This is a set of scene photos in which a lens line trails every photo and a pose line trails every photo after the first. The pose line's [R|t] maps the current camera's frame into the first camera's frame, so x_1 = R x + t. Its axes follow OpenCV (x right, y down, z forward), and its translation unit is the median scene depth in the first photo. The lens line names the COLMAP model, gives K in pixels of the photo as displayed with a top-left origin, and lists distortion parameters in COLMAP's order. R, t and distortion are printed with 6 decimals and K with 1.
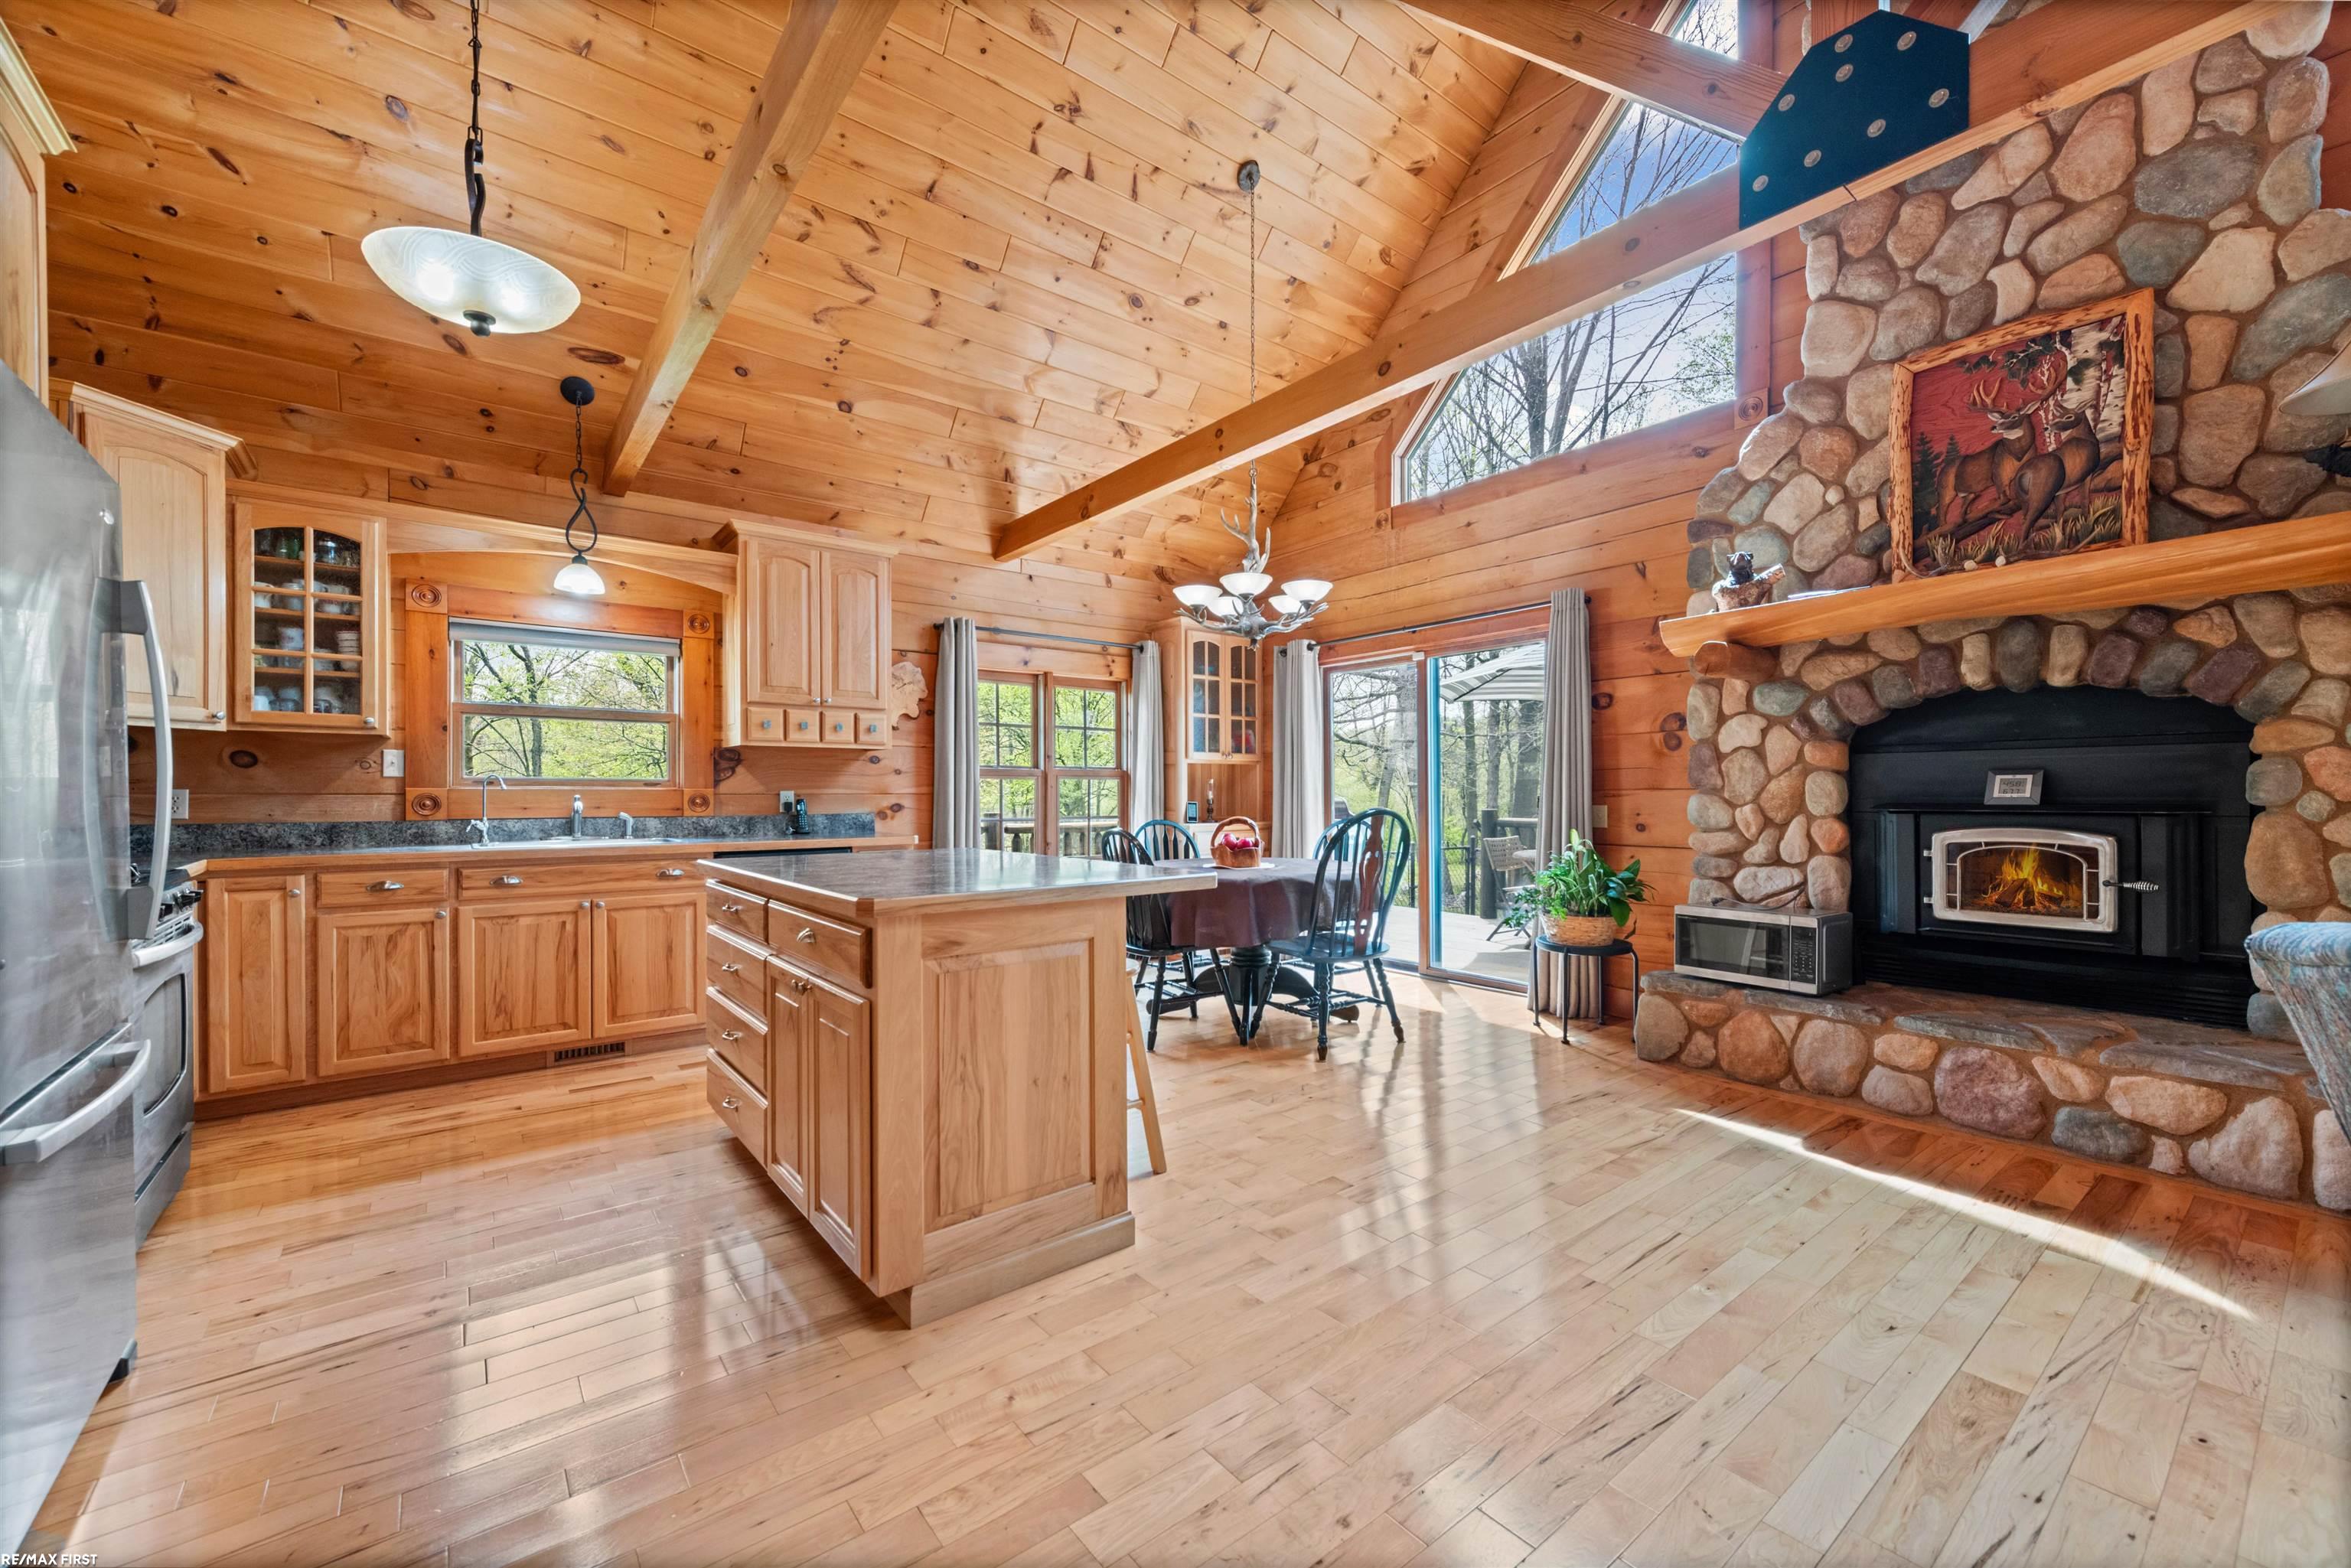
lens RADIAL K [[926.4, 0, 1190.9], [0, 926.4, 798.6], [0, 0, 1]] dist [0.018949, -0.005473]
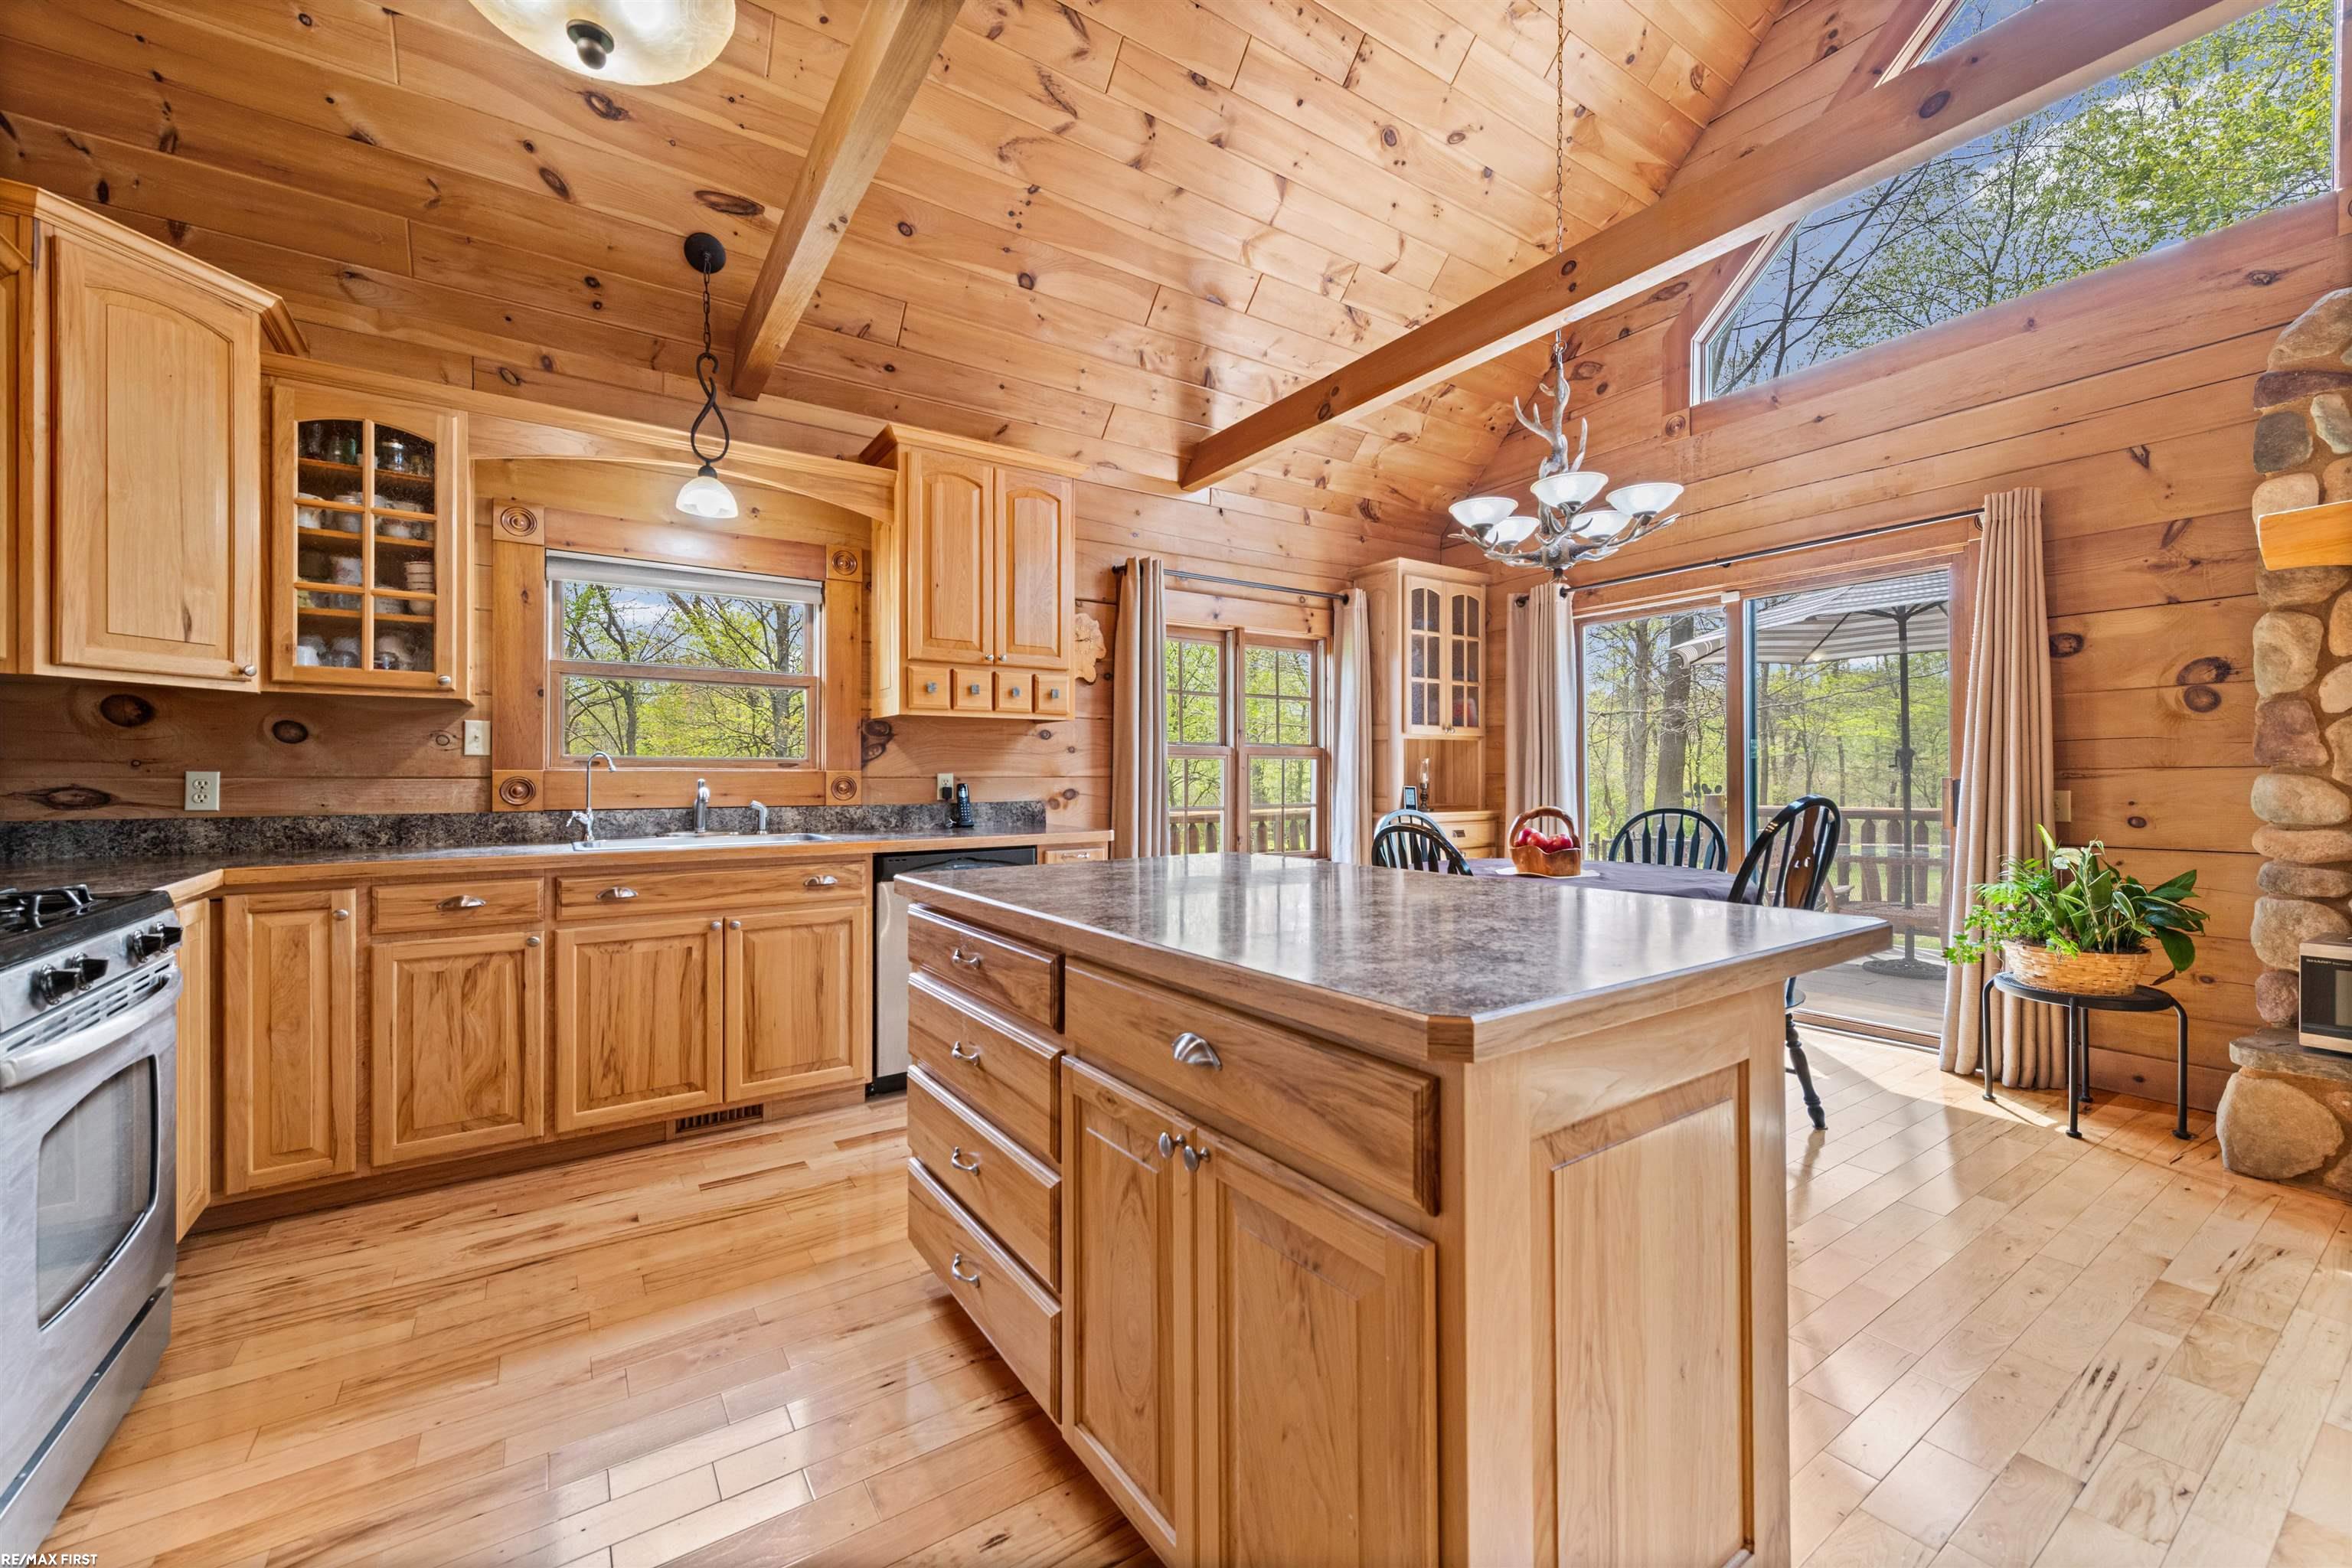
lens RADIAL K [[932.0, 0, 1188.8], [0, 932.0, 775.3], [0, 0, 1]] dist [0.018621, -0.005338]
pose [[0.997442, -0.002043, -0.071448, -0.208730], [0.001479, 0.999967, -0.007948, 0.000289], [0.071462, 0.007822, 0.997413, 0.265911]]
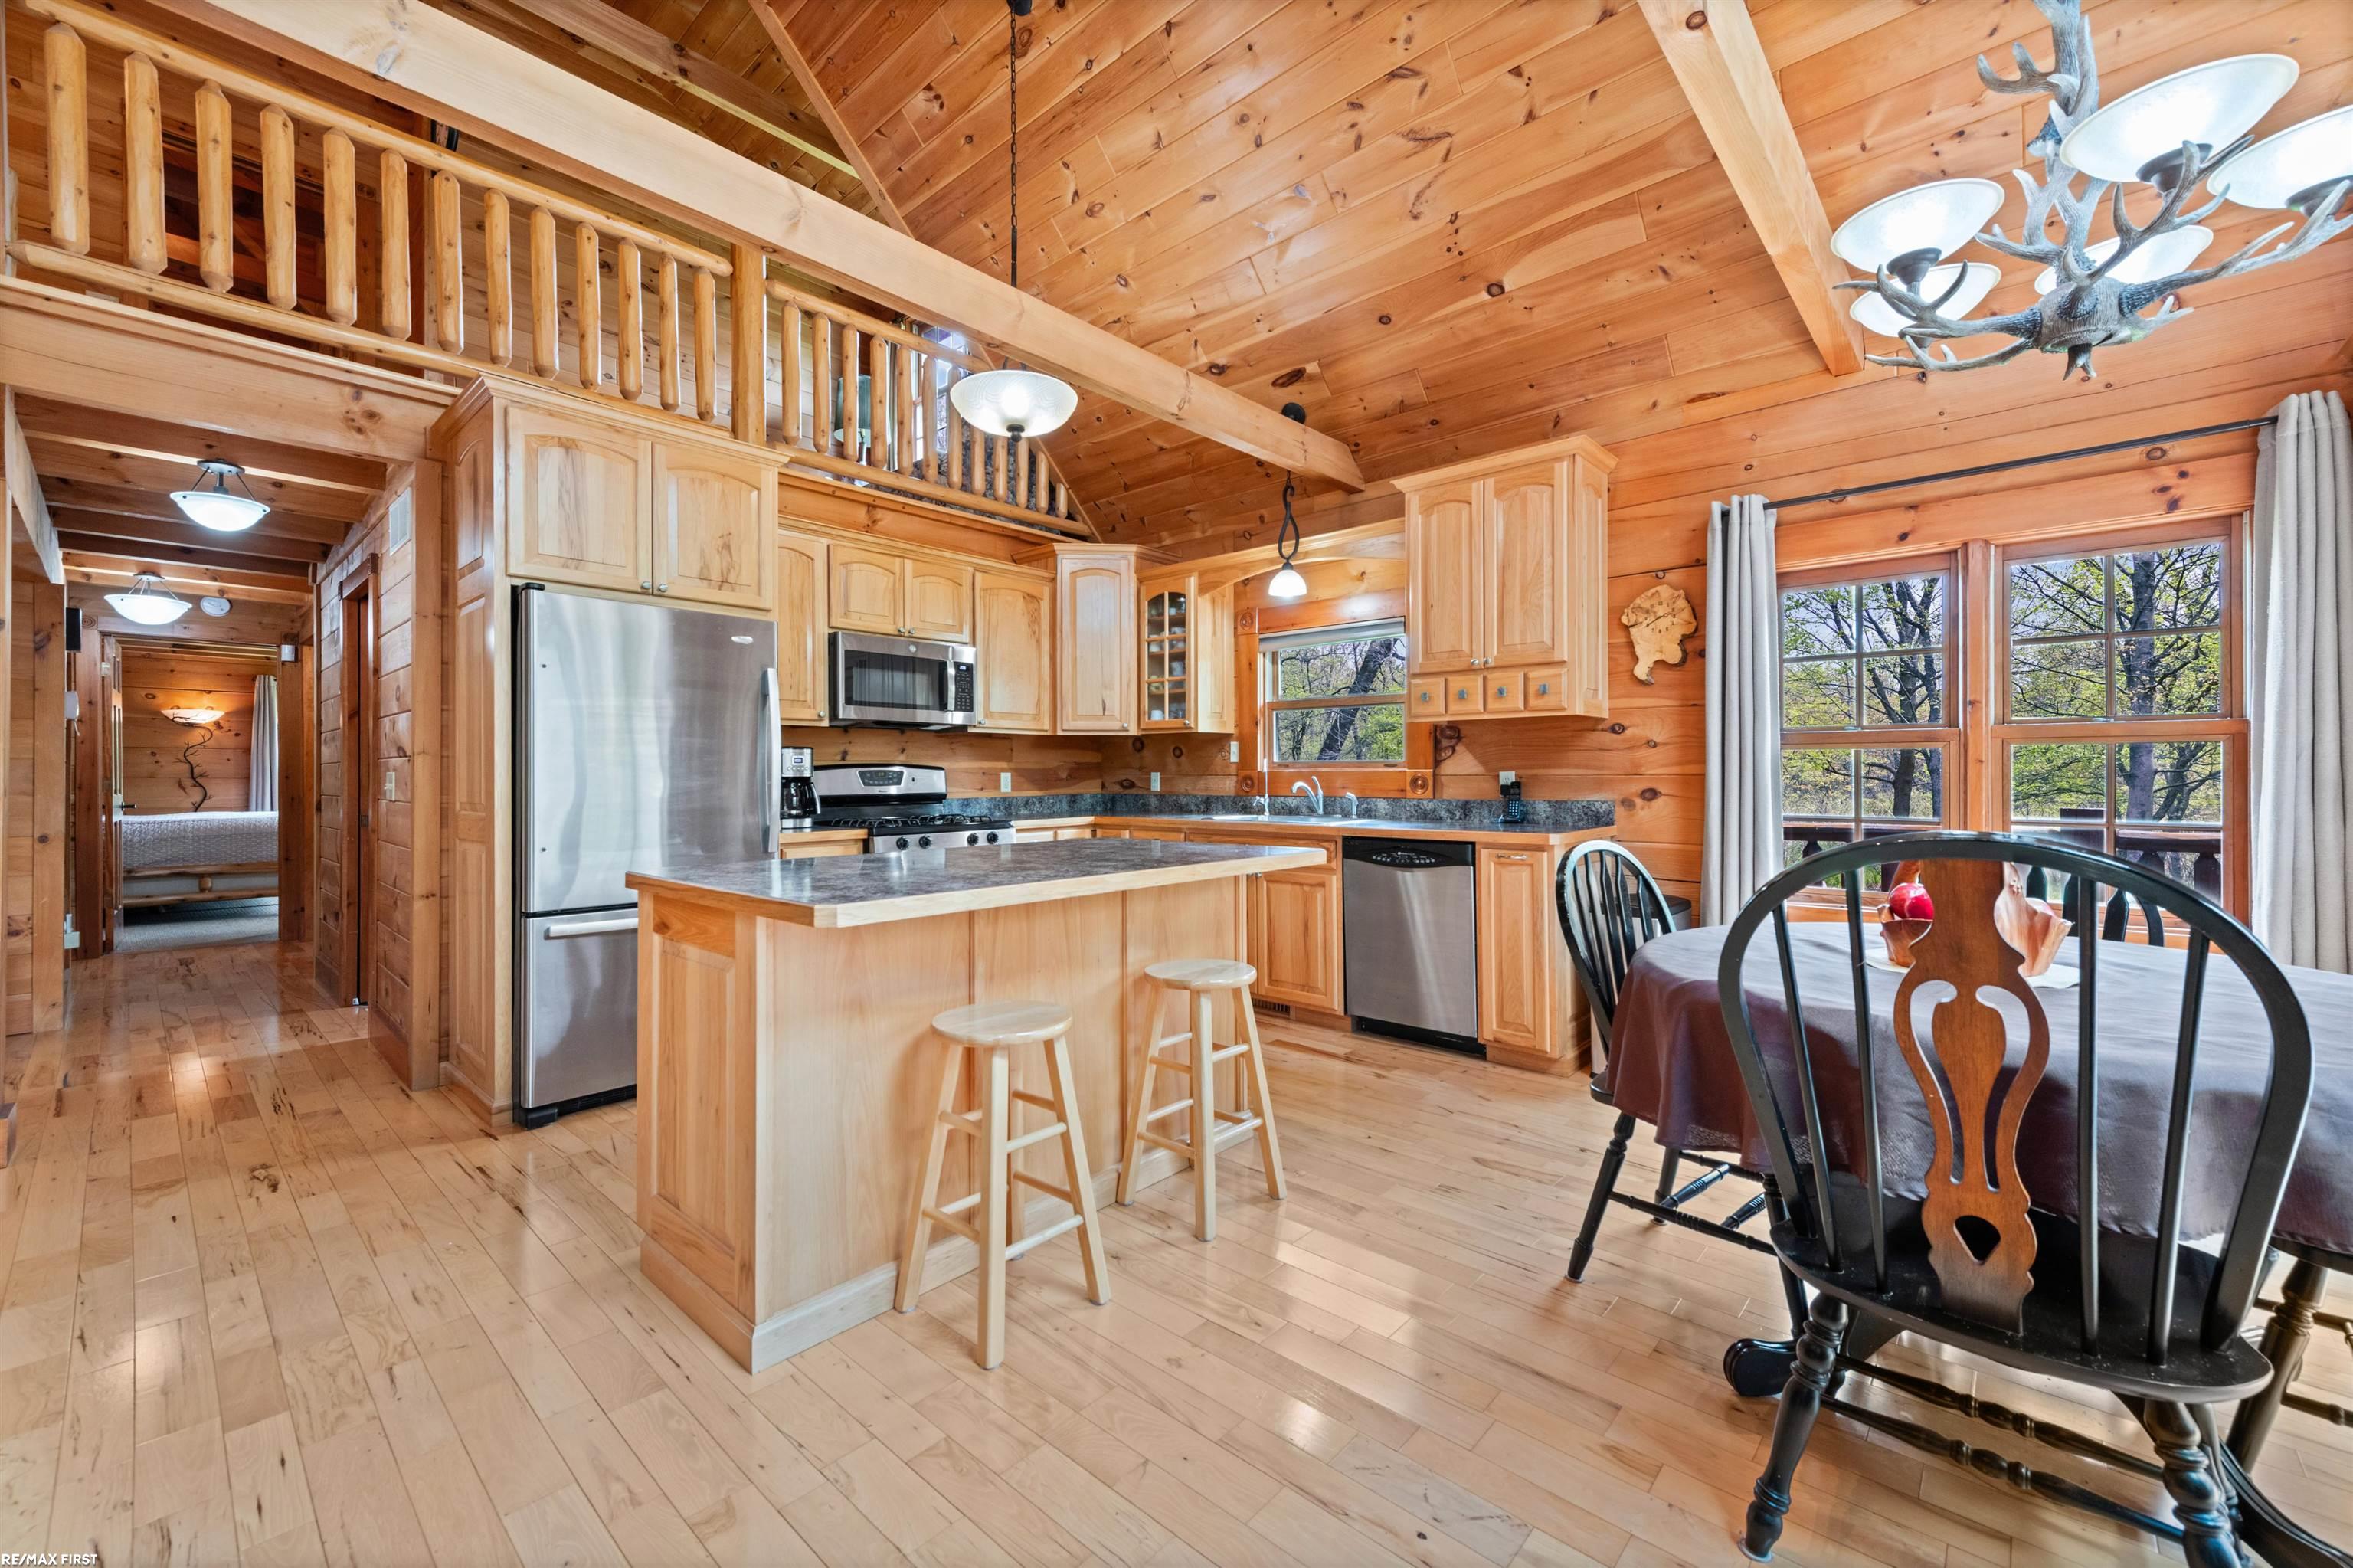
lens RADIAL K [[932.4, 0, 1189.3], [0, 932.4, 775.3], [0, 0, 1]] dist [0.018621, -0.005338]
pose [[0.169390, 0.001838, -0.985547, 0.436256], [-0.002271, 0.999996, 0.001475, -0.006580], [0.985547, 0.001989, 0.169393, 0.707101]]
